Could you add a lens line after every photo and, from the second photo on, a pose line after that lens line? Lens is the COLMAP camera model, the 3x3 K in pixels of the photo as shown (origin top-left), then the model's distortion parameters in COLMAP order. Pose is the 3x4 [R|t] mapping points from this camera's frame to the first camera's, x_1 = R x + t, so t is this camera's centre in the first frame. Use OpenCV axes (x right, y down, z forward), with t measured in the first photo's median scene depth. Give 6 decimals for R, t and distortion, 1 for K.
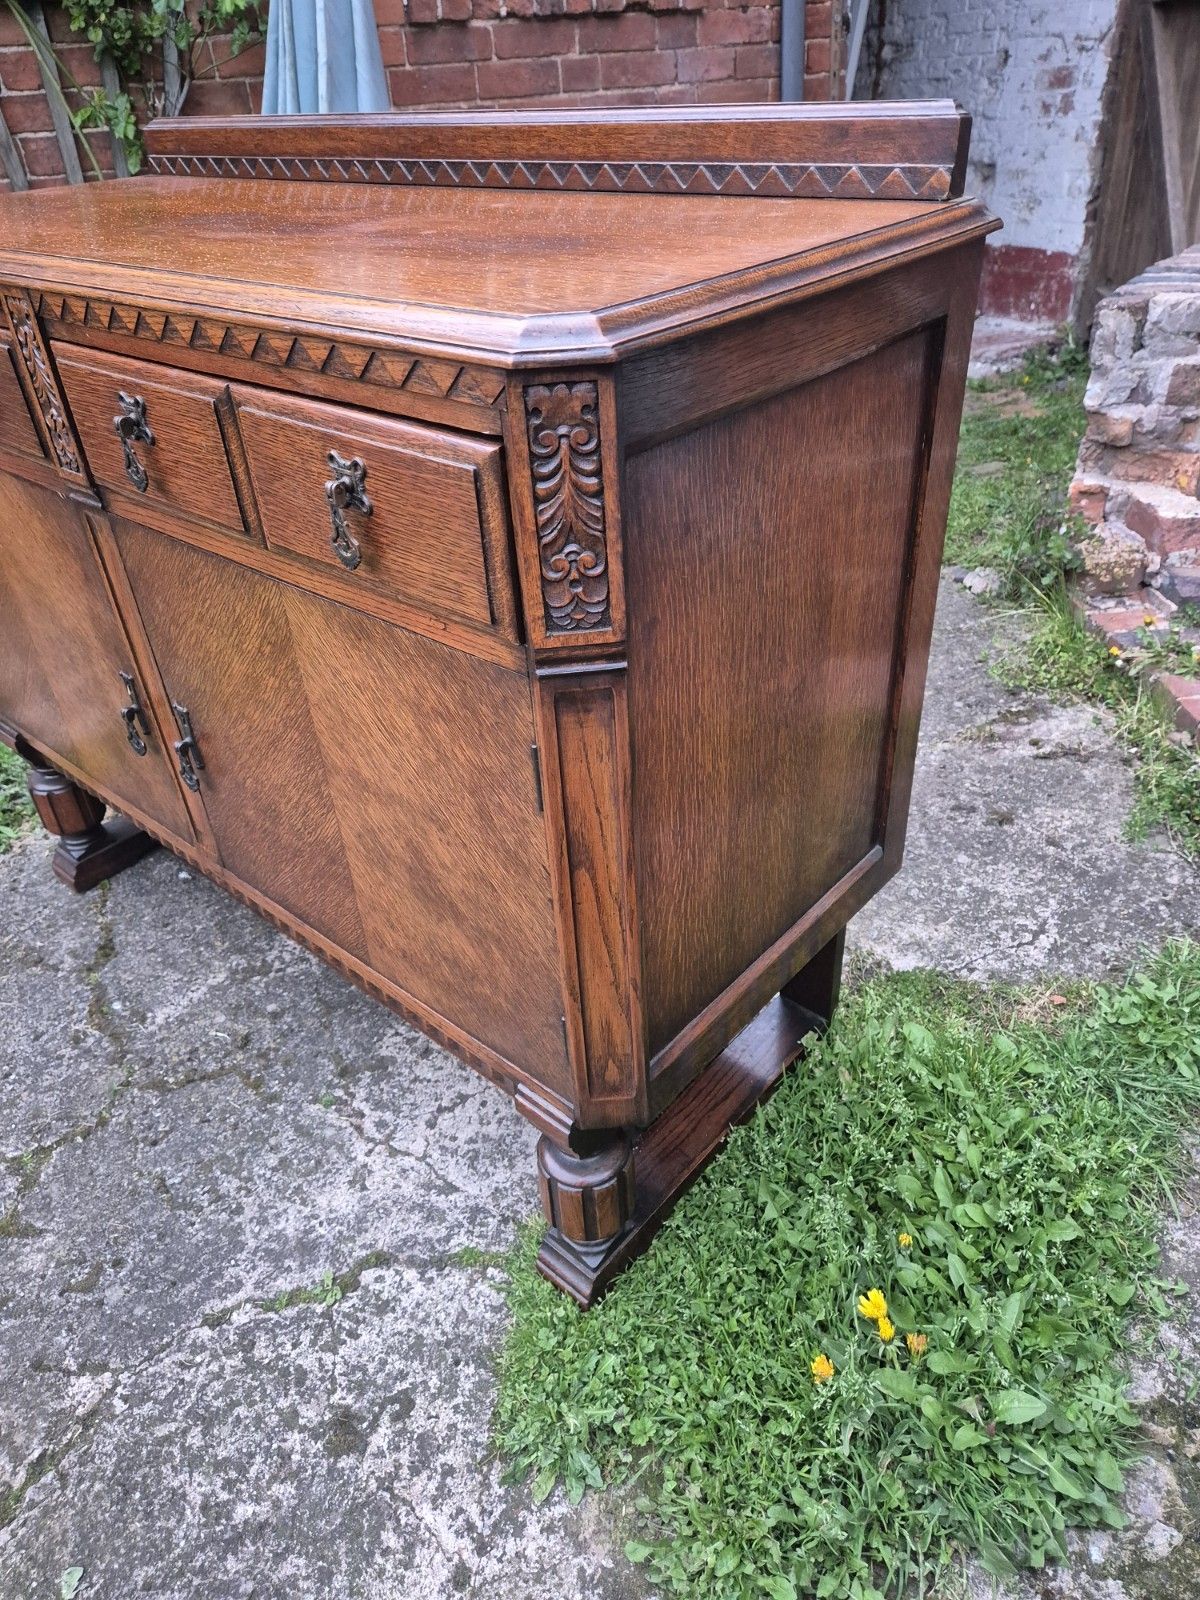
lens RADIAL K [[1082.7, 0, 592.6], [0, 1082.7, 784.1], [0, 0, 1]] dist [0.059700, -0.056373]
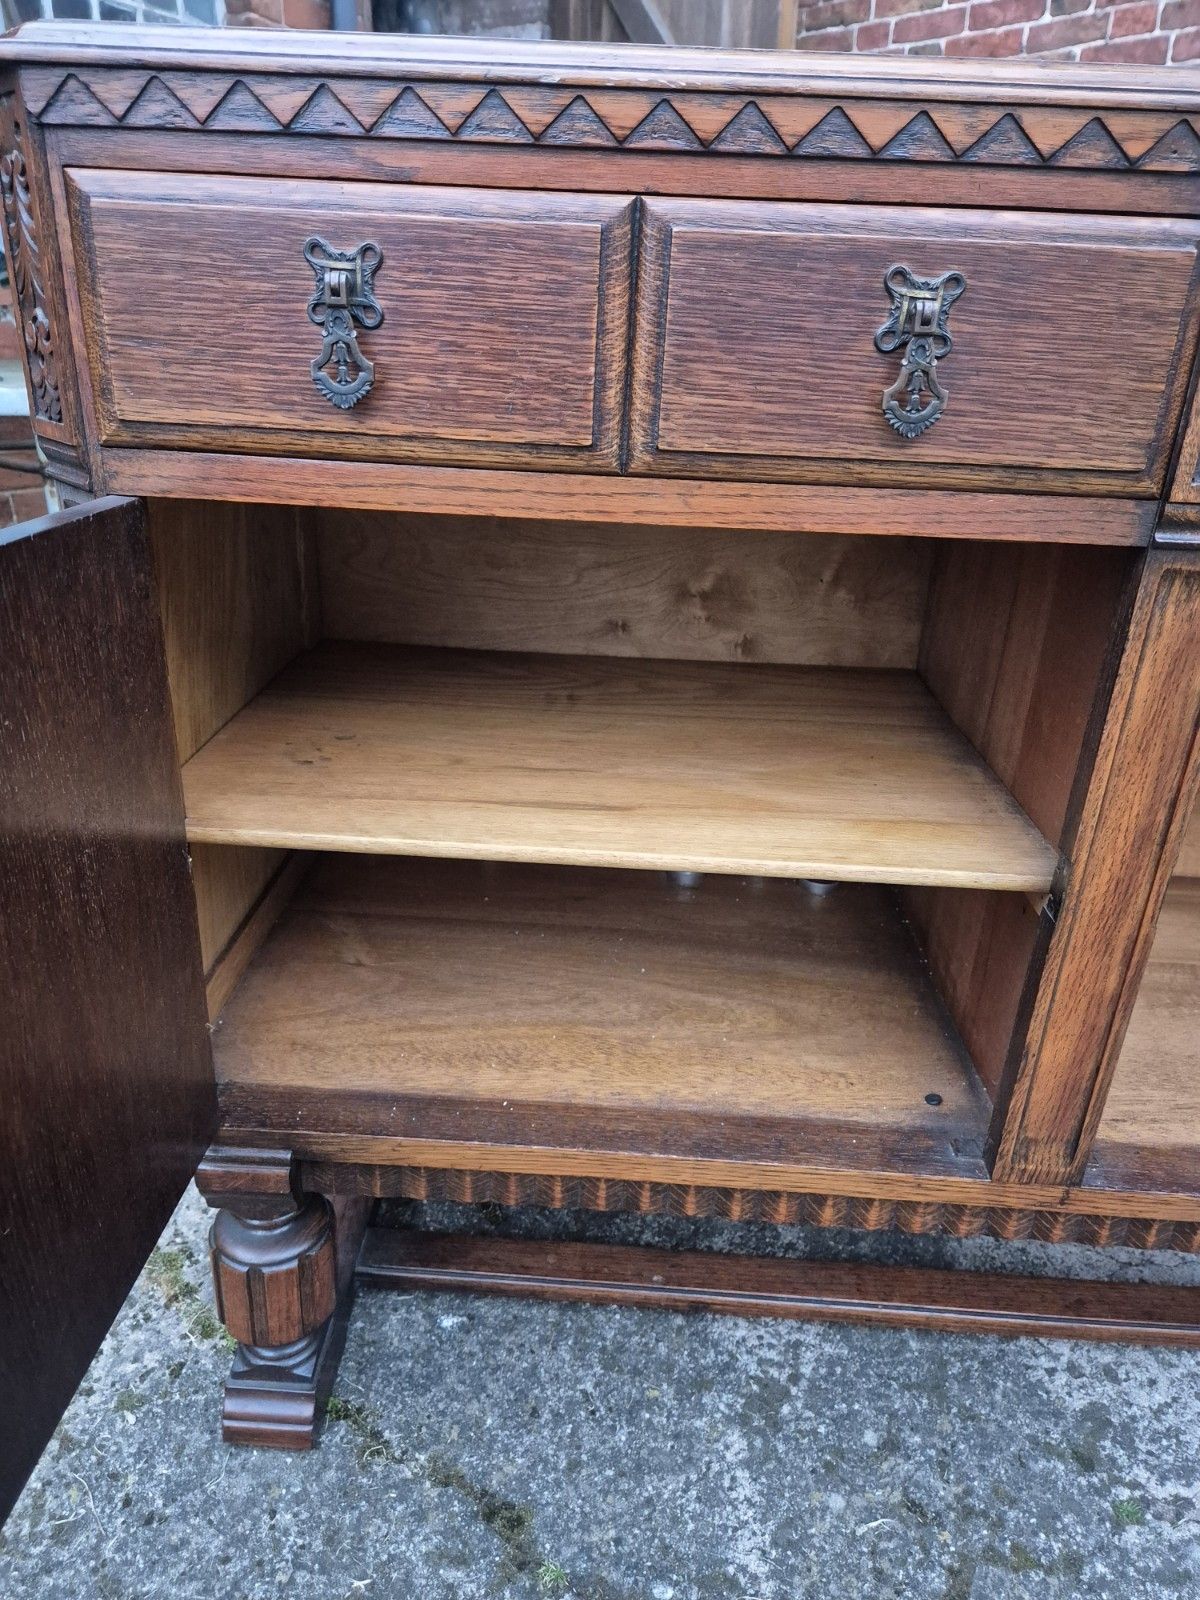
lens RADIAL K [[1082.7, 0, 586.1], [0, 1082.7, 805.0], [0, 0, 1]] dist [0.059700, -0.056373]
pose [[0.772351, -0.174250, 0.610828, -0.950561], [0.282607, 0.955483, -0.084768, -0.157192], [-0.568865, 0.238095, 0.787212, 0.698470]]
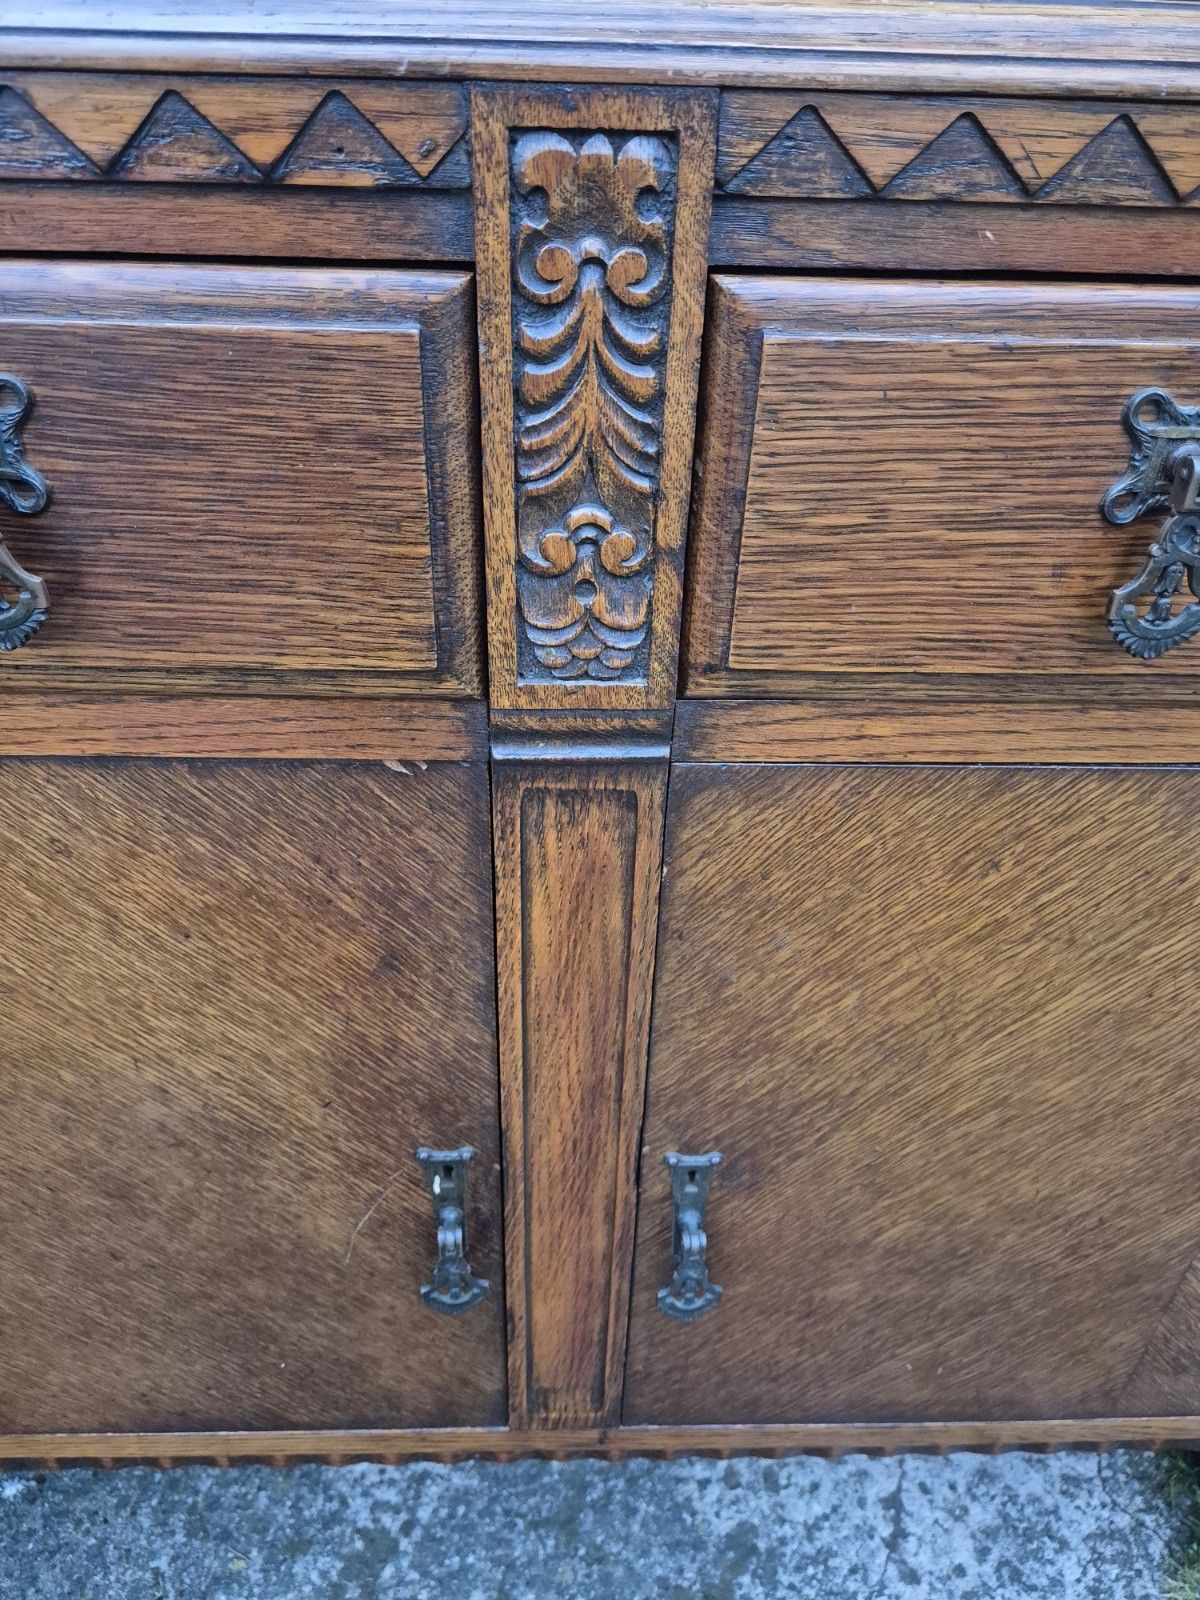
lens RADIAL K [[1082.7, 0, 584.7], [0, 1082.7, 786.1], [0, 0, 1]] dist [0.059700, -0.056373]
pose [[0.725129, -0.303651, 0.618048, -0.611370], [0.330035, 0.940977, 0.075092, -0.246541], [-0.604371, 0.149526, 0.782545, 0.651010]]
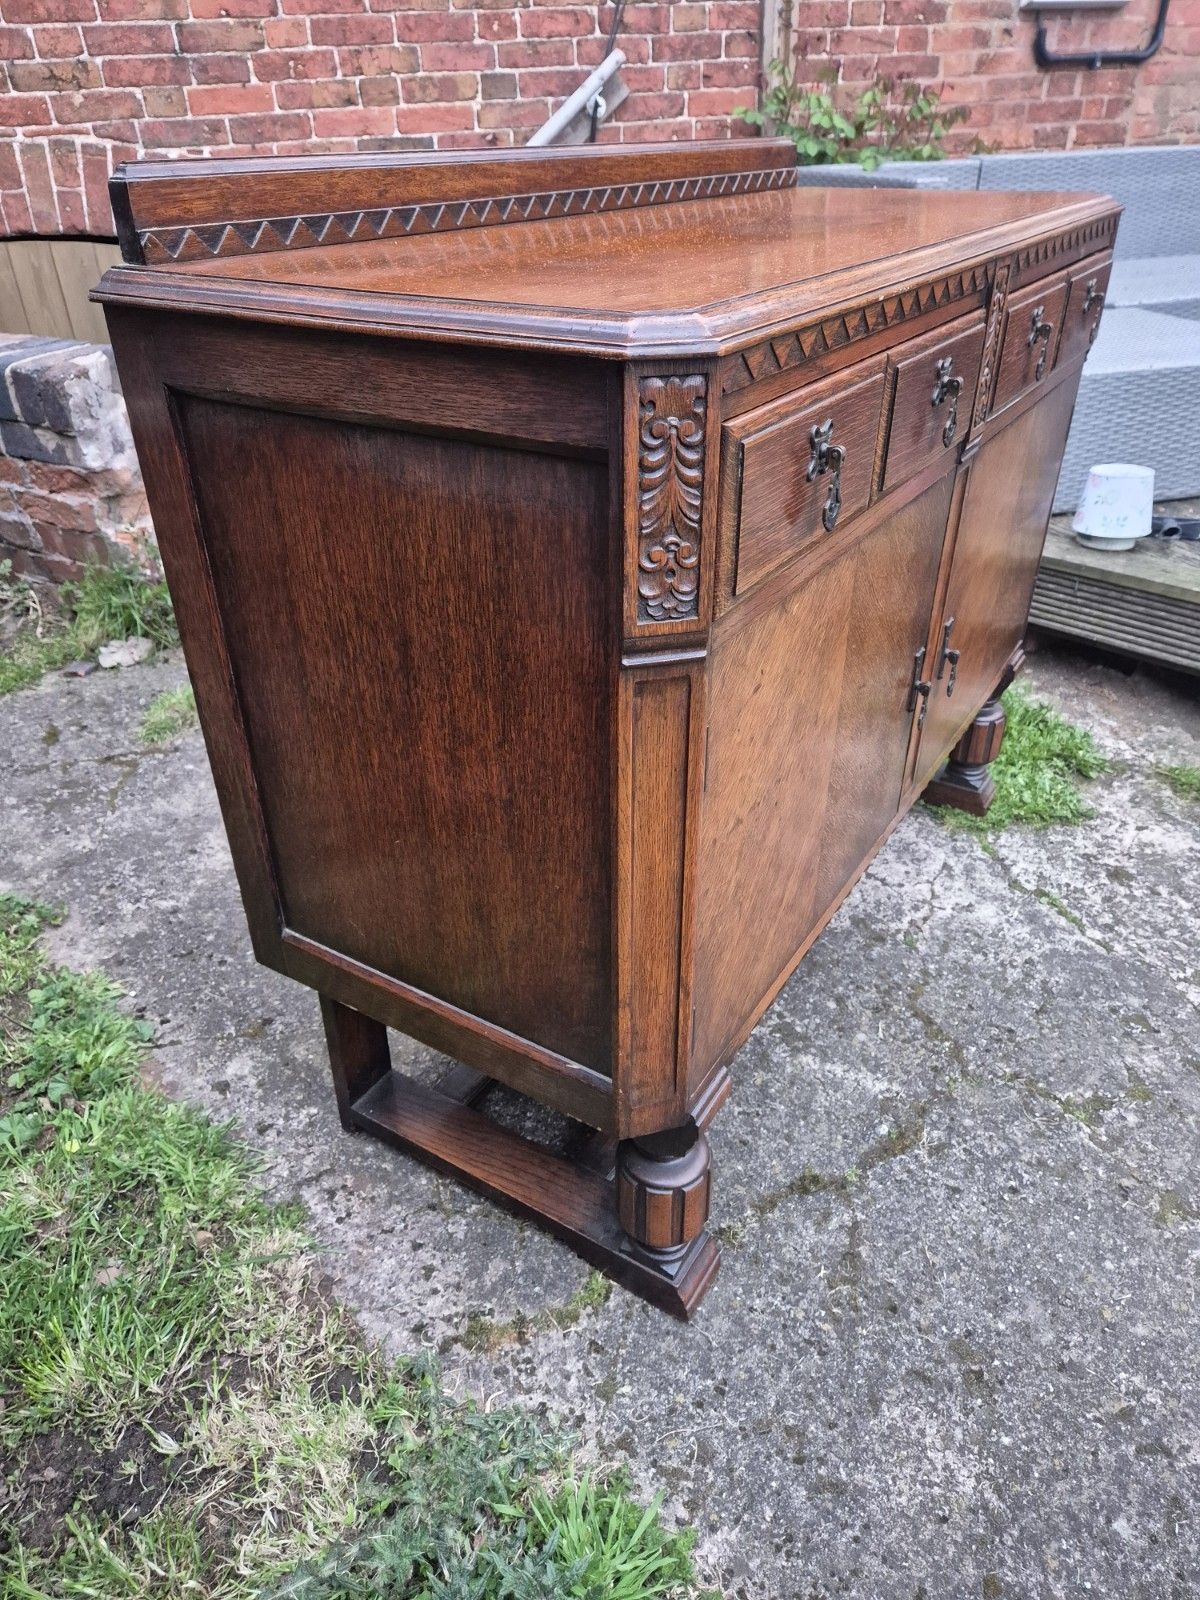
lens RADIAL K [[1082.7, 0, 606.6], [0, 1082.7, 783.1], [0, 0, 1]] dist [0.059700, -0.056373]
pose [[-0.171210, -0.459336, 0.871606, -1.363581], [0.564263, 0.679493, 0.468931, -0.682773], [-0.807648, 0.572101, 0.142850, 1.193330]]
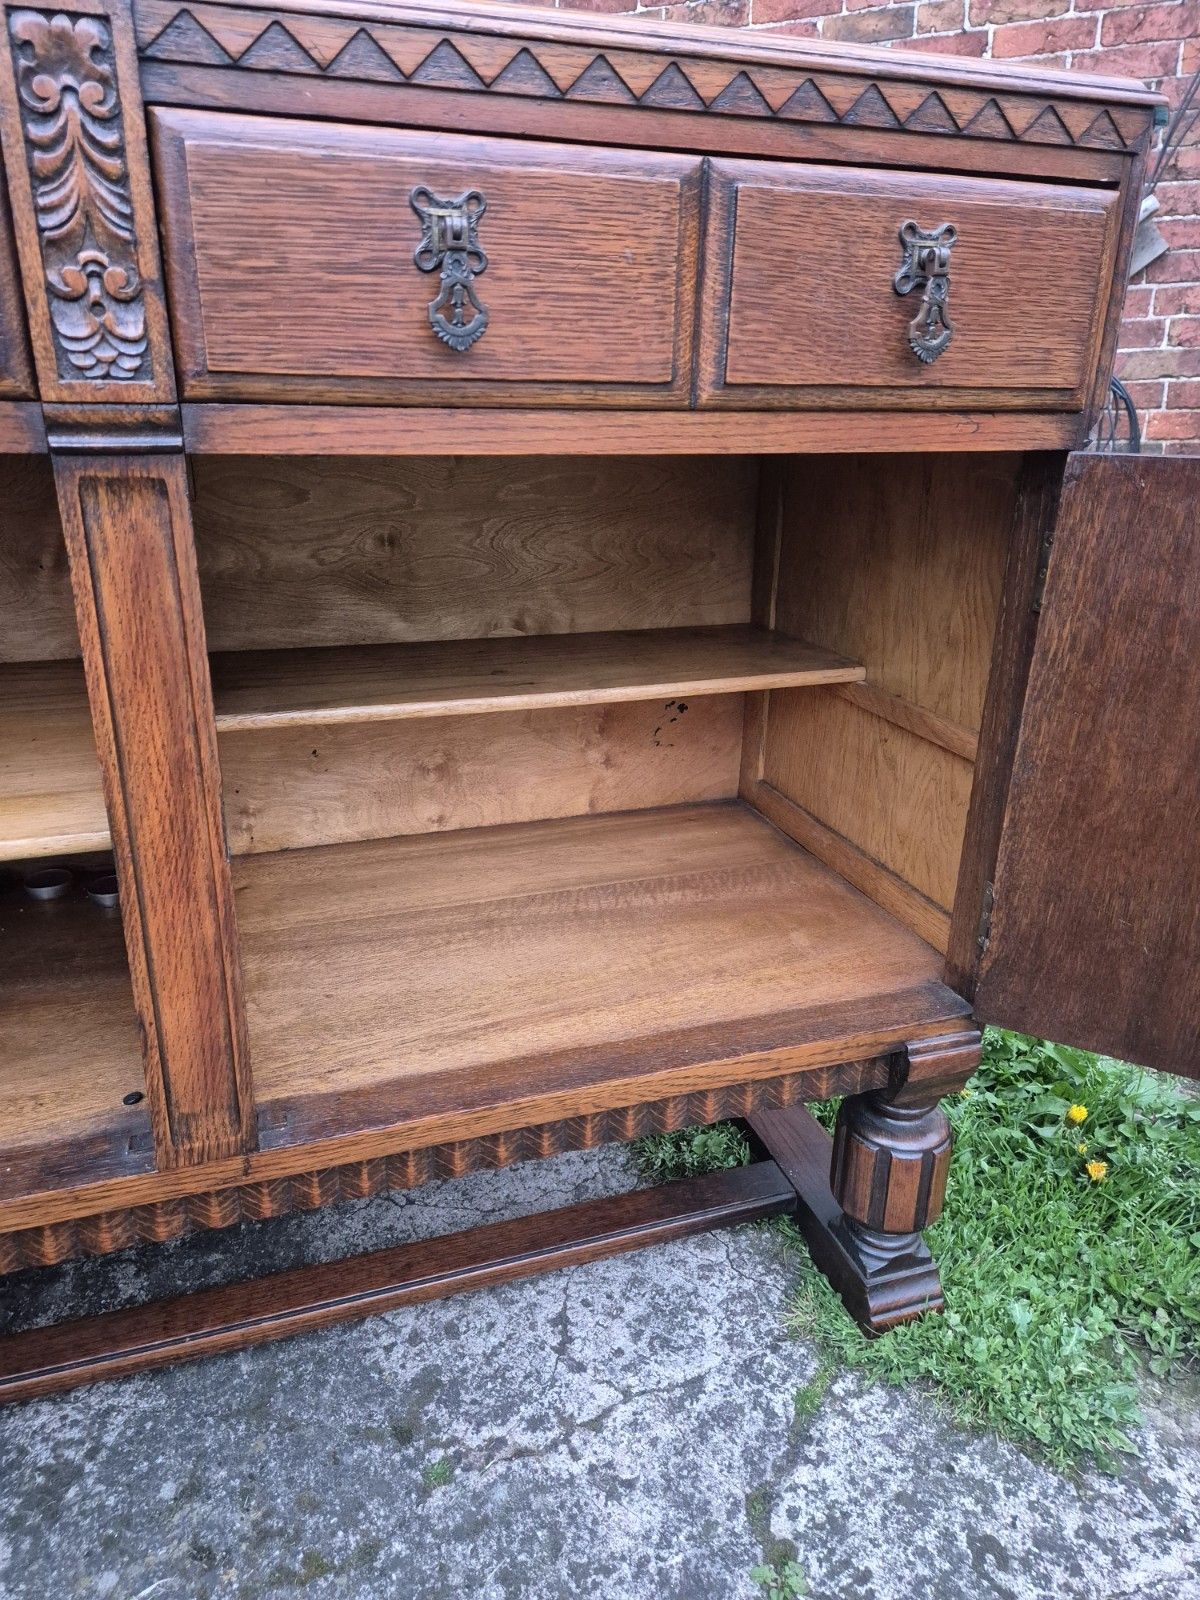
lens RADIAL K [[1082.7, 0, 592.4], [0, 1082.7, 782.4], [0, 0, 1]] dist [0.059700, -0.056373]
pose [[0.494300, -0.236924, 0.836382, -0.737682], [0.448751, 0.893575, -0.012085, -0.007440], [-0.744507, 0.381300, 0.548015, 0.546629]]
